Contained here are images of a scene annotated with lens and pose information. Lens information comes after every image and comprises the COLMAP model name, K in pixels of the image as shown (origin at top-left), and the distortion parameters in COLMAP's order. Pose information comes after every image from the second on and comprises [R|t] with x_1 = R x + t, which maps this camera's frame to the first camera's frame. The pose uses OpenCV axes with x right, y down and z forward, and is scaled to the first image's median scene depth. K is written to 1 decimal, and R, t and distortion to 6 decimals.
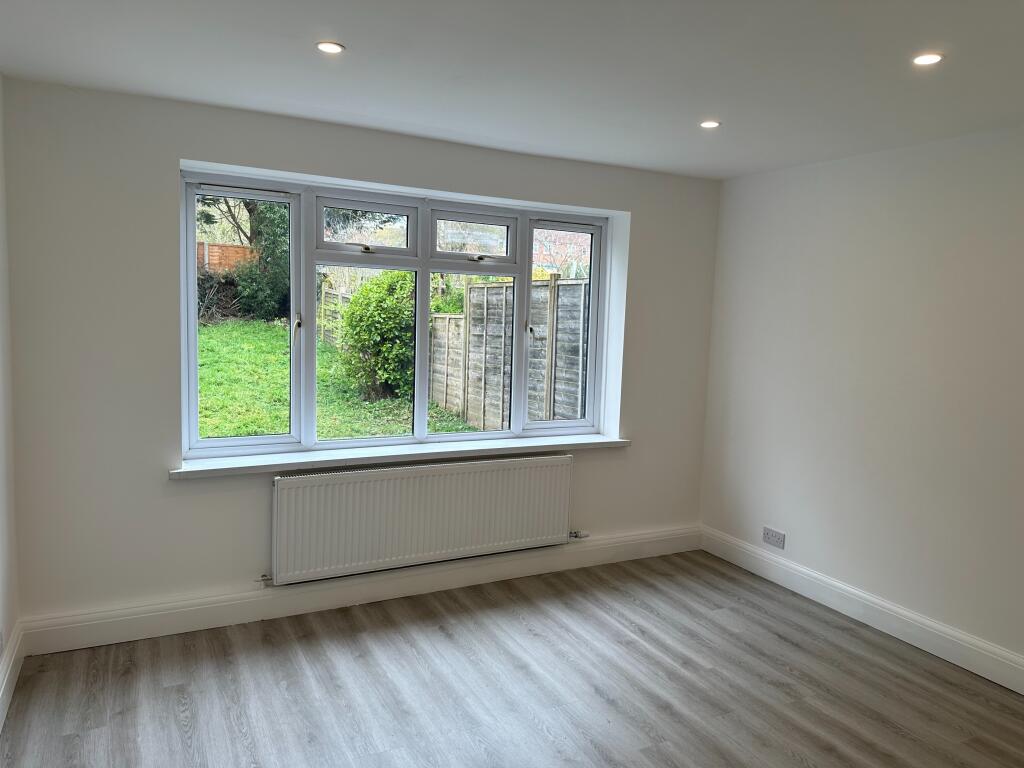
lens RADIAL K [[723.9, 0, 511.0], [0, 723.9, 383.9], [0, 0, 1]] dist [0.020722, -0.026418]
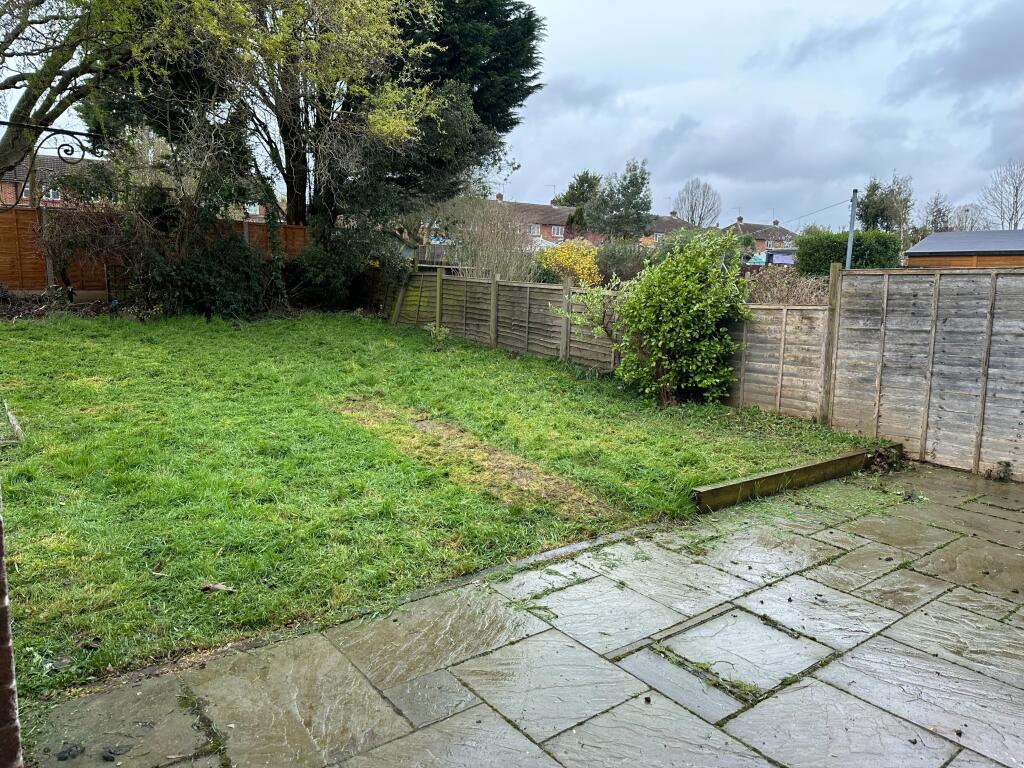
lens RADIAL K [[723.9, 0, 515.2], [0, 723.9, 386.7], [0, 0, 1]] dist [0.020722, -0.026418]
pose [[0.981851, -0.048244, 0.183417, -0.554083], [0.041192, 0.998265, 0.042072, -0.047089], [-0.185129, -0.033753, 0.982134, 0.193205]]
